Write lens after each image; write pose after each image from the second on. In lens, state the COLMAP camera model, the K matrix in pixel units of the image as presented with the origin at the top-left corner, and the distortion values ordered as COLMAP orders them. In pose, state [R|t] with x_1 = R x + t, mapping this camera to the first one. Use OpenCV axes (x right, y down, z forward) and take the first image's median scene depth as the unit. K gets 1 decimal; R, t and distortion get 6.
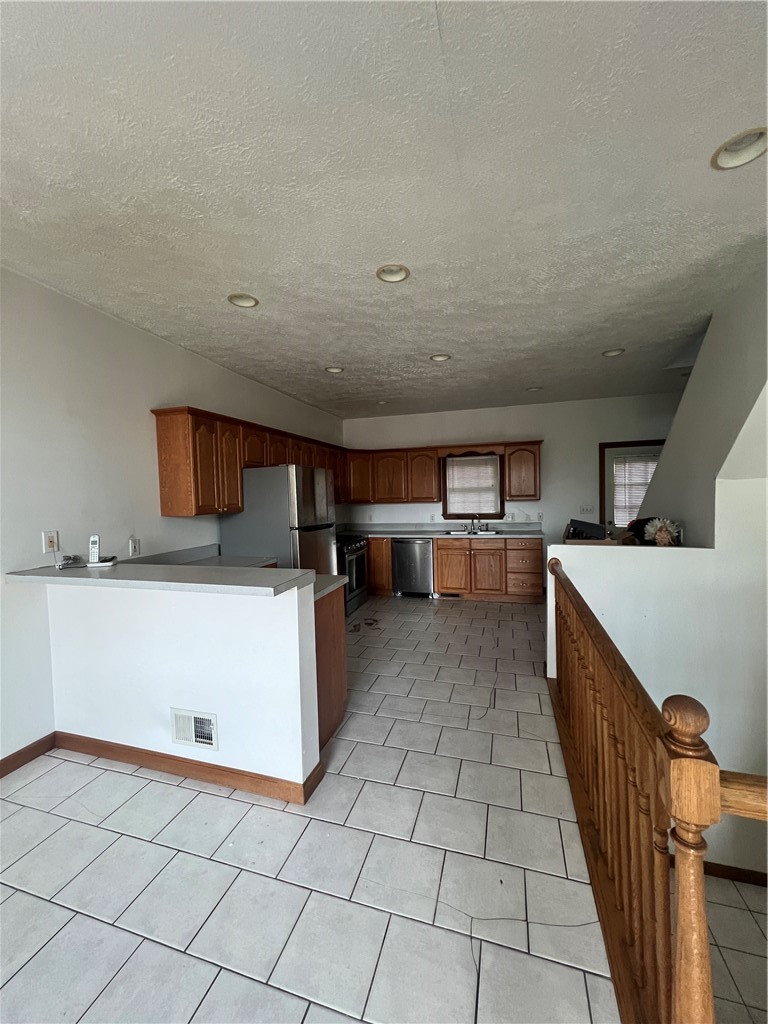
lens RADIAL K [[410.5, 0, 382.1], [0, 410.5, 507.2], [0, 0, 1]] dist [-0.001211, 0.000461]
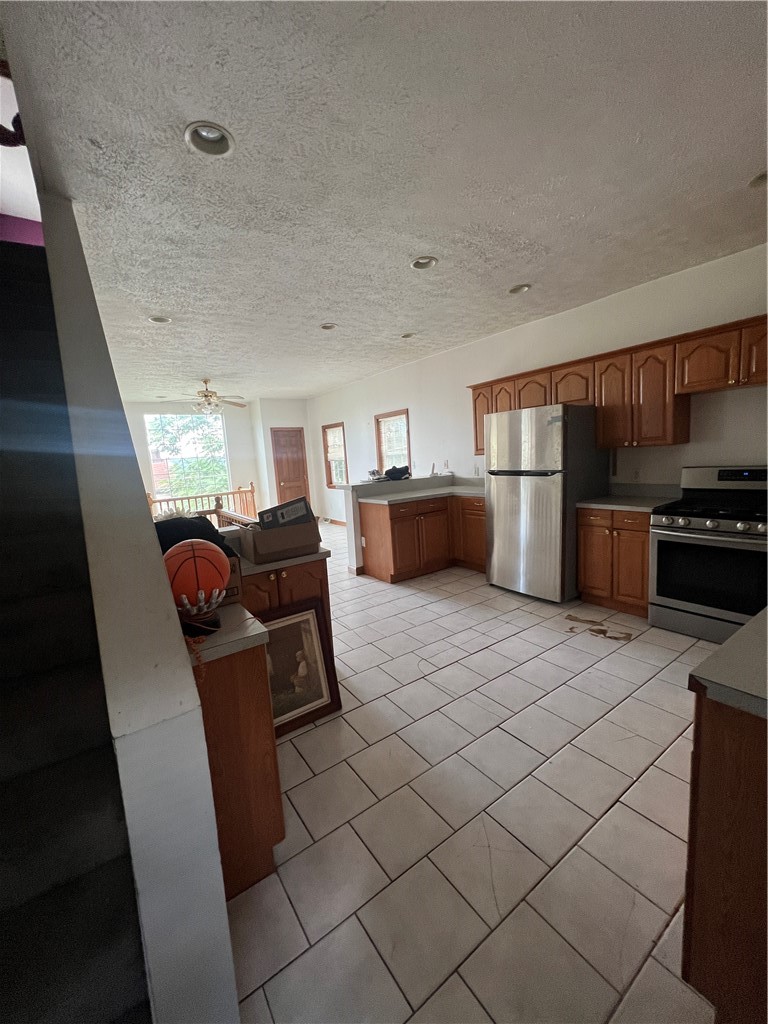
lens RADIAL K [[410.5, 0, 383.0], [0, 410.5, 510.7], [0, 0, 1]] dist [-0.001211, 0.000461]
pose [[-0.612891, 0.162172, -0.773346, 0.659876], [0.048185, 0.984561, 0.168277, -0.029275], [0.788697, 0.065872, -0.611243, 1.132318]]
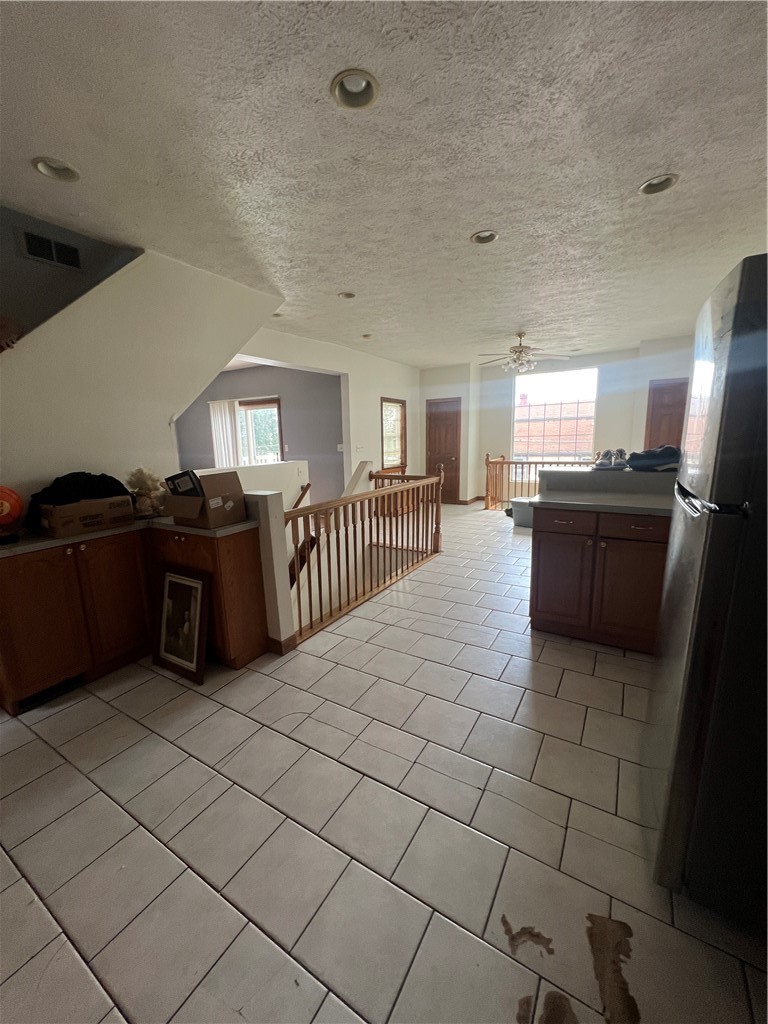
lens RADIAL K [[410.5, 0, 379.8], [0, 410.5, 511.4], [0, 0, 1]] dist [-0.001211, 0.000461]
pose [[-0.966525, -0.004478, 0.256534, 0.005433], [0.050144, 0.977270, 0.205983, -0.011020], [-0.251625, 0.211951, -0.944331, 1.176907]]
